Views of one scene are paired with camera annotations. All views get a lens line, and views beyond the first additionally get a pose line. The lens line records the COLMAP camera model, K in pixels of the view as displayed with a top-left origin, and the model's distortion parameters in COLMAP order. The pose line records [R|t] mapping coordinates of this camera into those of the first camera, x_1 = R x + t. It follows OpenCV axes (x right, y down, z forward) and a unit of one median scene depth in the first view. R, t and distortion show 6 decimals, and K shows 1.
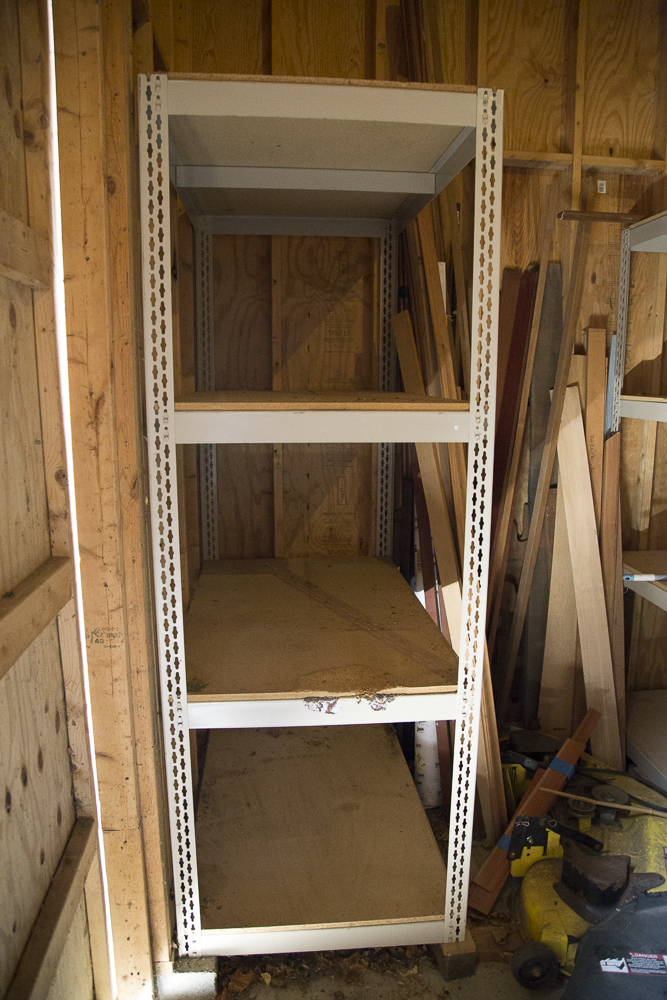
lens RADIAL K [[680.8, 0, 333.6], [0, 680.8, 499.7], [0, 0, 1]] dist [-0.116264, 0.058177]
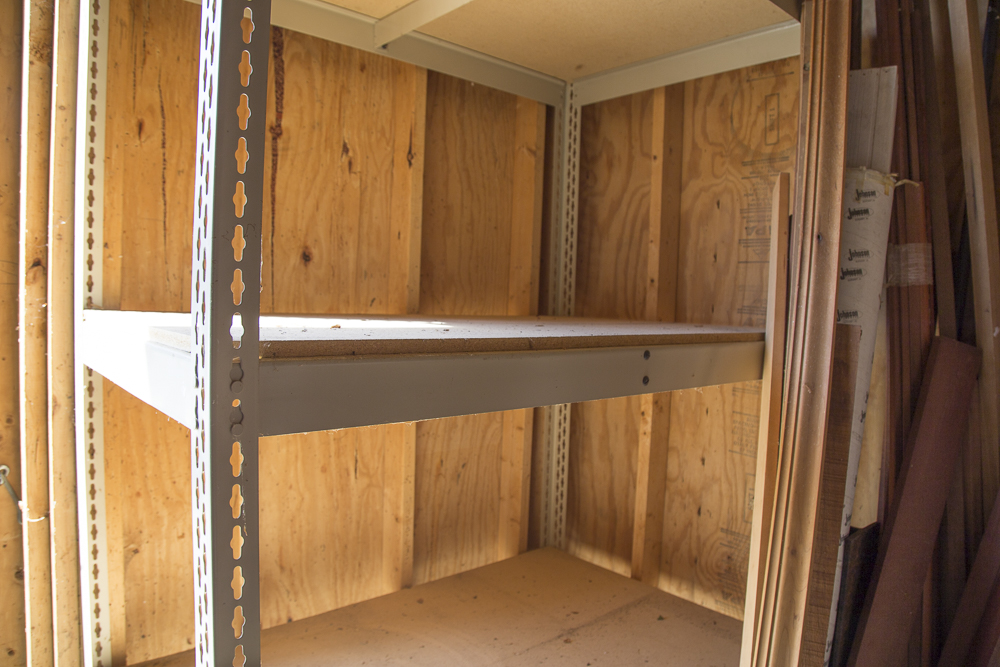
lens RADIAL K [[680.8, 0, 503.7], [0, 680.8, 336.8], [0, 0, 1]] dist [-0.116264, 0.058177]
pose [[0.590203, 0.061517, -0.804908, 0.503111], [-0.175947, 0.982923, -0.053892, -0.121116], [0.787847, 0.173428, 0.590948, 0.710707]]
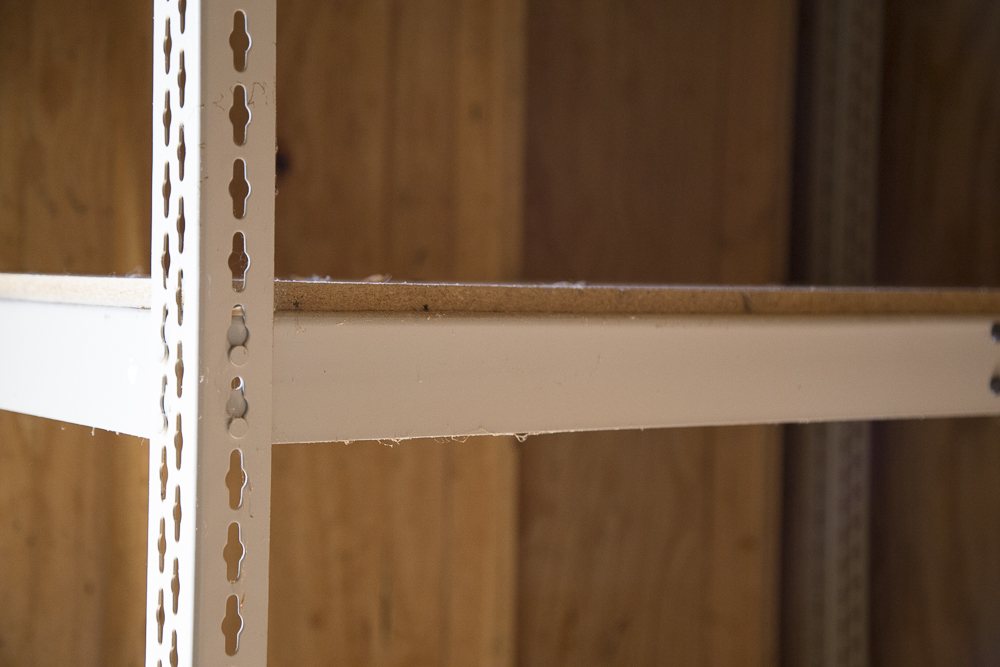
lens RADIAL K [[1767.3, 0, 499.4], [0, 1767.3, 332.5], [0, 0, 1]] dist [0.258374, 0.000000]
pose [[0.485618, 0.030554, -0.873637, 0.643718], [-0.171341, 0.983331, -0.060851, -0.082797], [0.857215, 0.179240, 0.482758, 0.625498]]
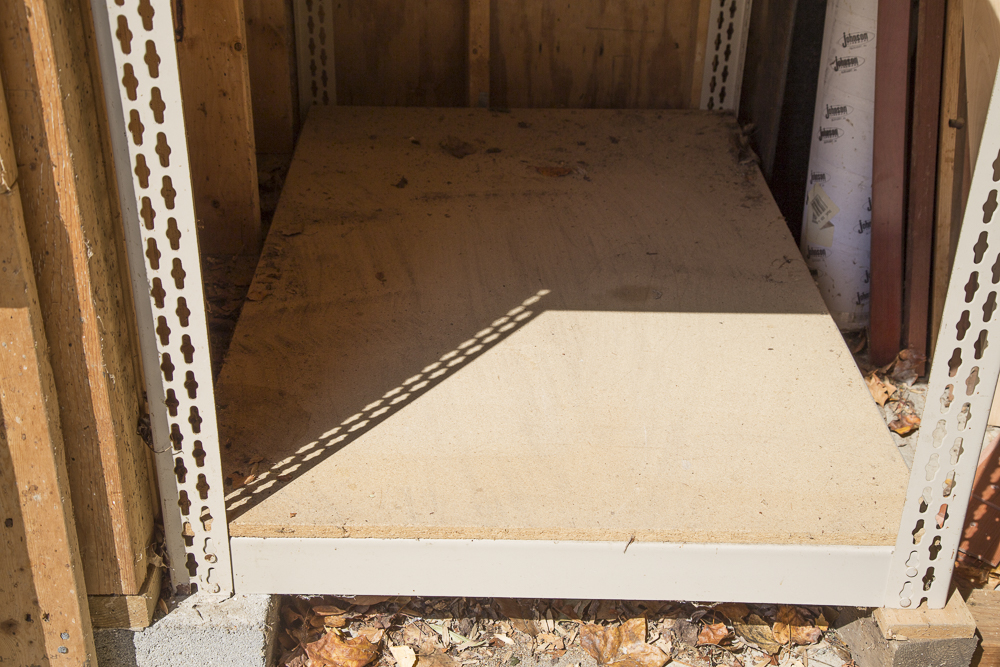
lens RADIAL K [[1298.9, 0, 497.2], [0, 1298.9, 331.5], [0, 0, 1]] dist [0.091598, 0.000000]
pose [[0.996396, 0.052629, -0.066526, -0.006336], [-0.028355, 0.945794, 0.323528, 0.276176], [0.079946, -0.320475, 0.943877, 0.307653]]
